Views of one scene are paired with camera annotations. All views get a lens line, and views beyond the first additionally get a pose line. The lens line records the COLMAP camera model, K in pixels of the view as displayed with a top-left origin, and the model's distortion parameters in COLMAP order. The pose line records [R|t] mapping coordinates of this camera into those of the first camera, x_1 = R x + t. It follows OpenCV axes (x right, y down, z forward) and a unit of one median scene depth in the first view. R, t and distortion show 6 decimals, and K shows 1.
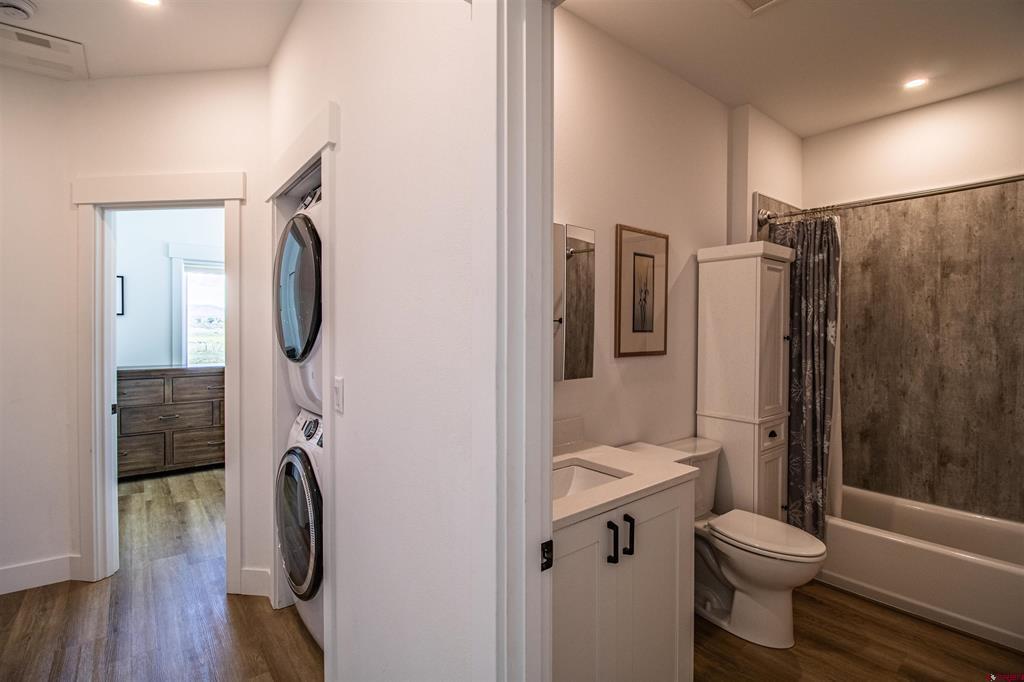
lens RADIAL K [[473.5, 0, 511.0], [0, 473.5, 335.8], [0, 0, 1]] dist [-0.004965, -0.010892]
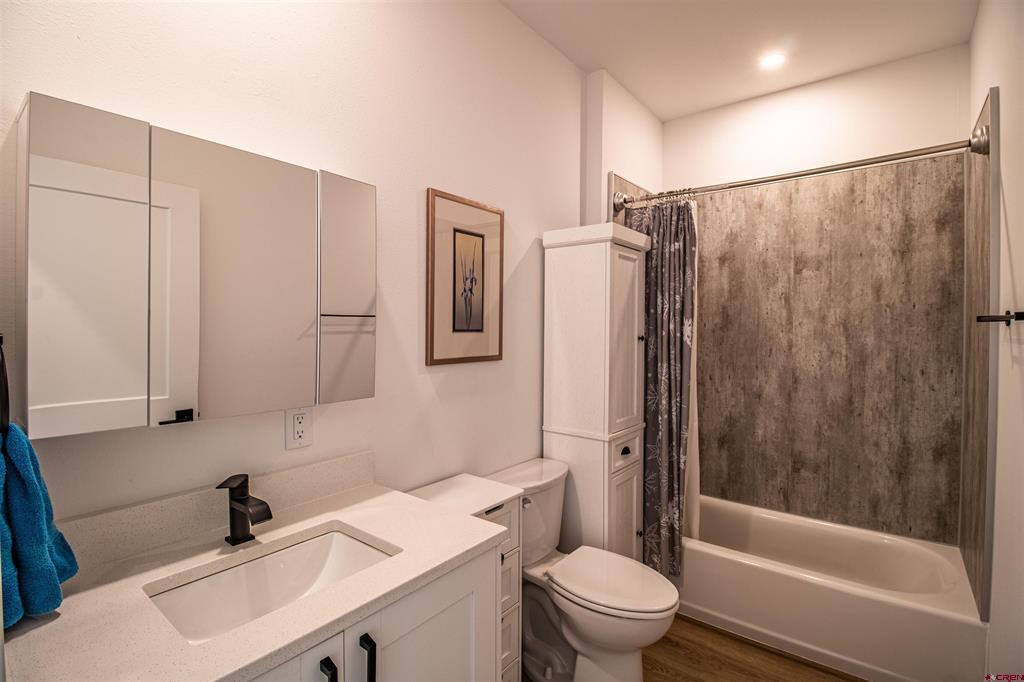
lens RADIAL K [[473.5, 0, 508.2], [0, 473.5, 336.9], [0, 0, 1]] dist [-0.004965, -0.010892]
pose [[0.976897, -0.003893, 0.213677, 0.159999], [0.003022, 0.999986, 0.004402, -0.002596], [-0.213691, -0.003655, 0.976895, 0.203598]]
